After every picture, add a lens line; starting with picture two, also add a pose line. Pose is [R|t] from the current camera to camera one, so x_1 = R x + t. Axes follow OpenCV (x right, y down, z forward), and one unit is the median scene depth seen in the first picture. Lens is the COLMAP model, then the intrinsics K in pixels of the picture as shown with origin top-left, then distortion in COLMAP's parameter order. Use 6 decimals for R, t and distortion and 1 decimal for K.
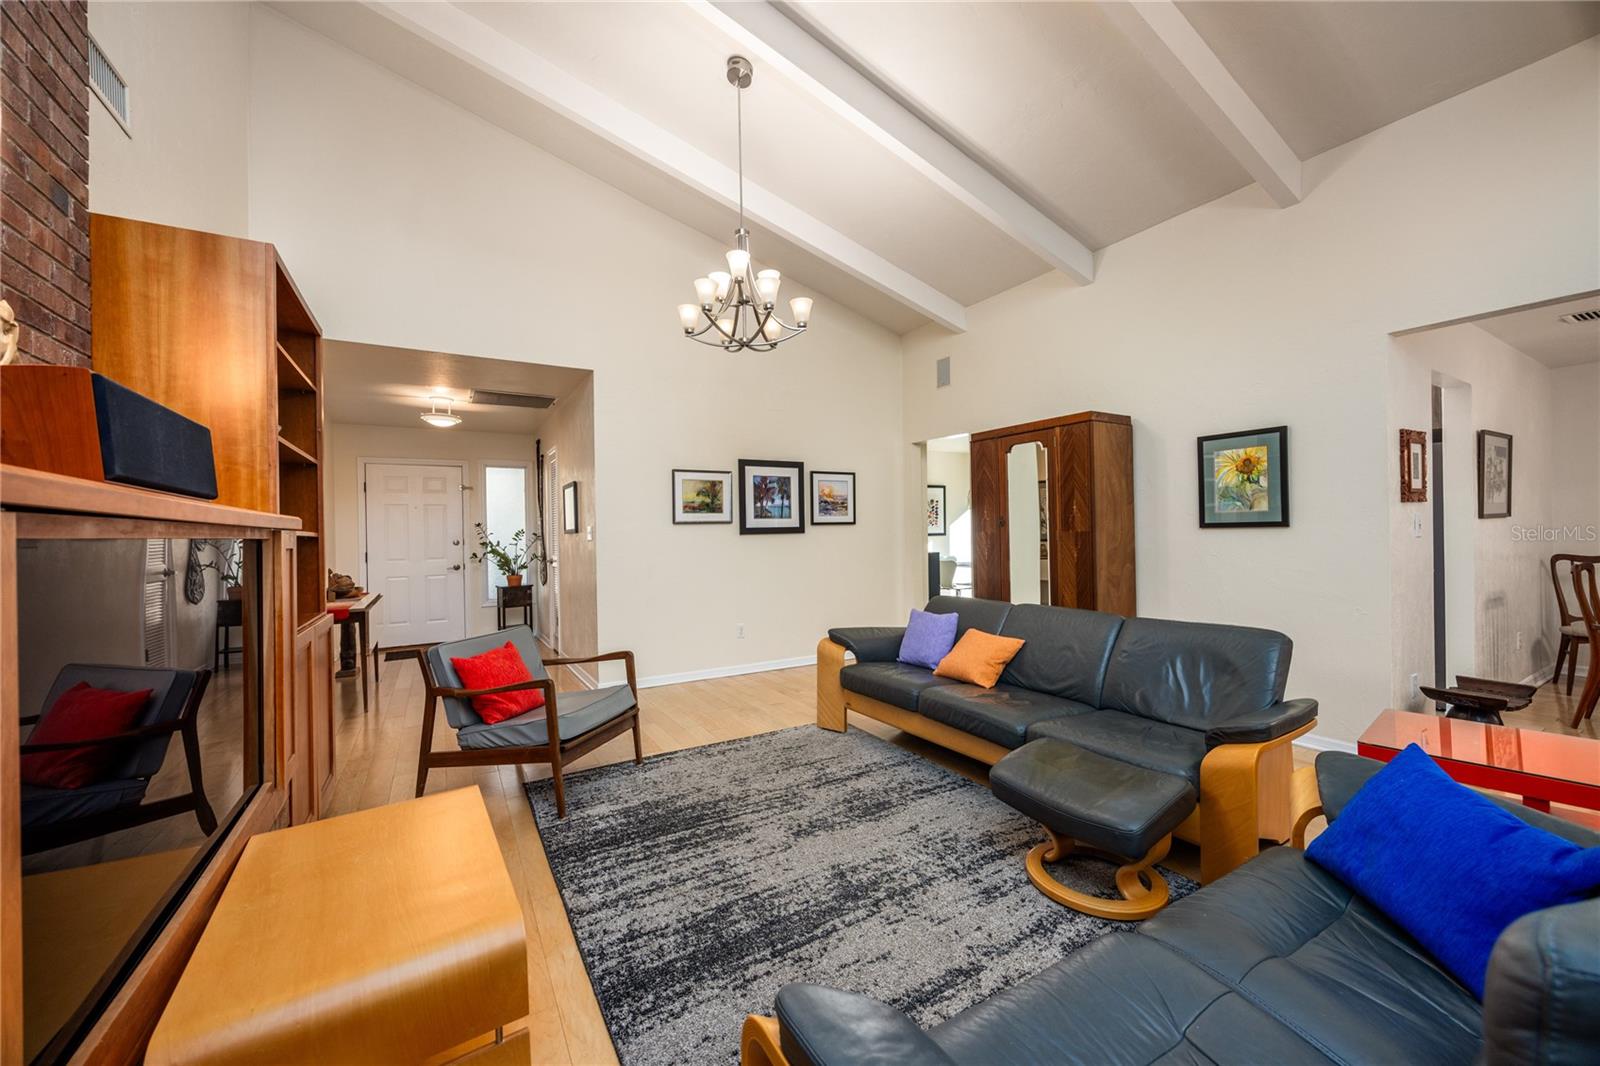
lens RADIAL K [[627.4, 0, 801.8], [0, 627.4, 528.3], [0, 0, 1]] dist [0.000156, -0.000002]
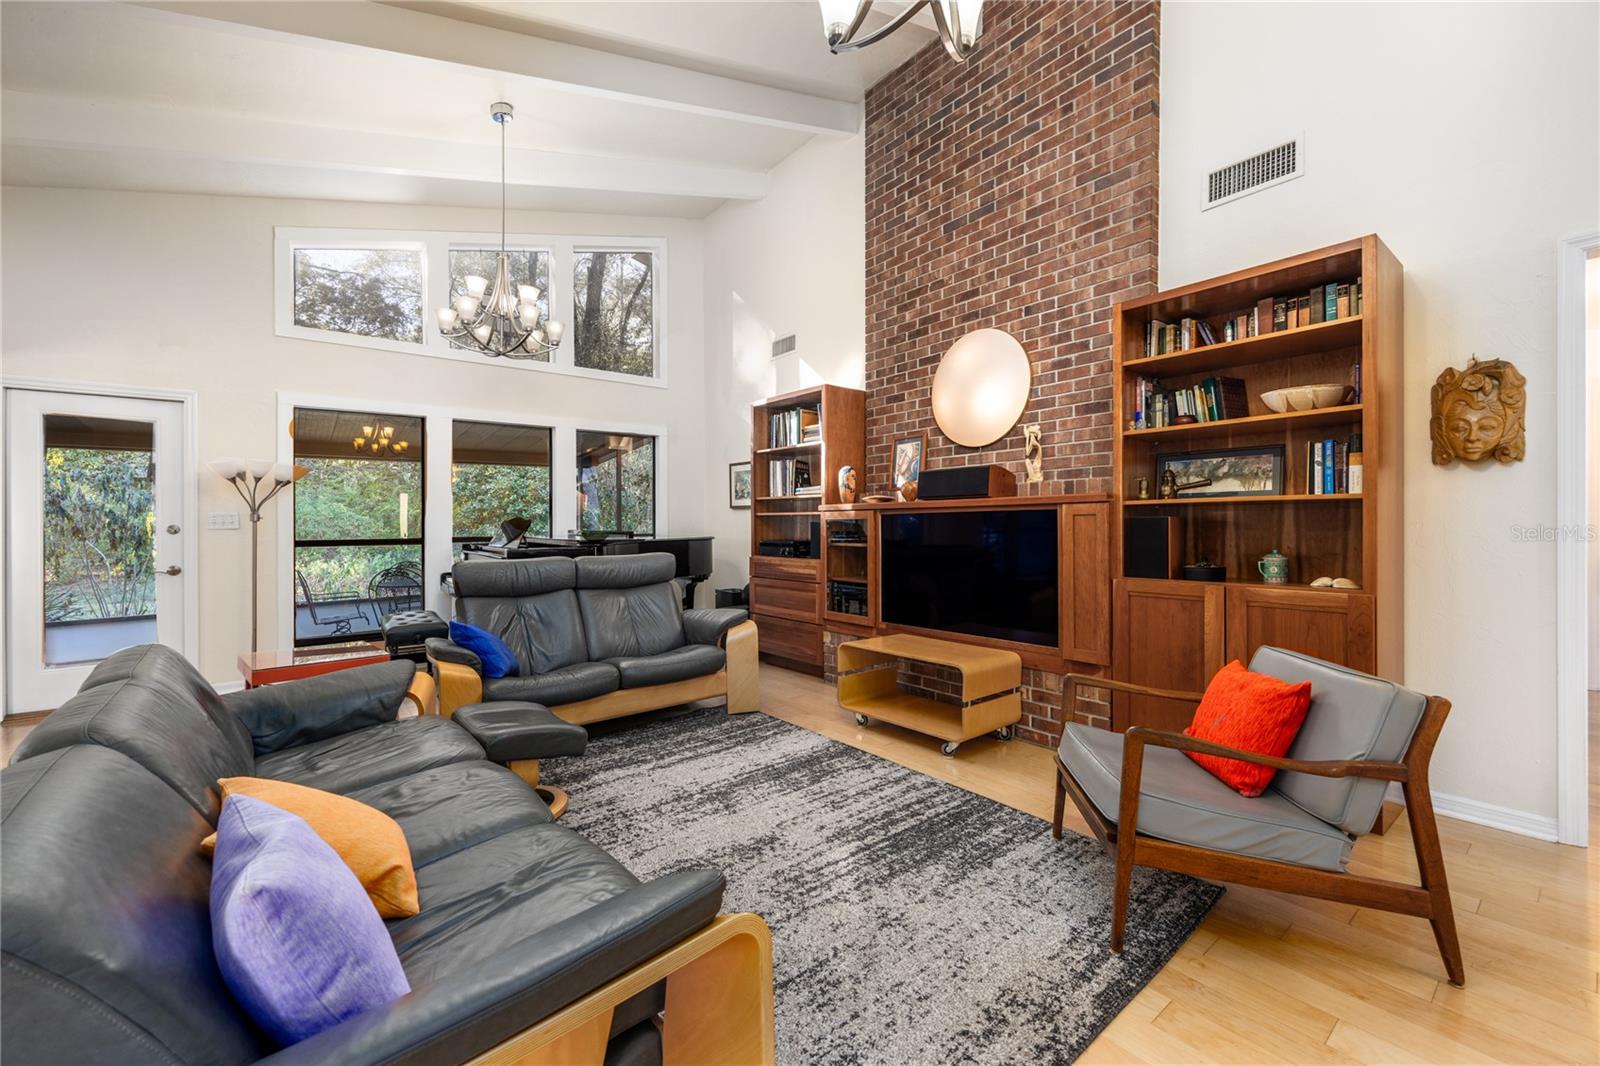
lens RADIAL K [[627.4, 0, 801.8], [0, 627.4, 528.3], [0, 0, 1]] dist [0.000156, -0.000002]
pose [[-0.990140, 0.024184, -0.137976, 0.068057], [0.025194, 0.999667, -0.005580, 0.047728], [0.137795, -0.009002, -0.990420, 1.963279]]
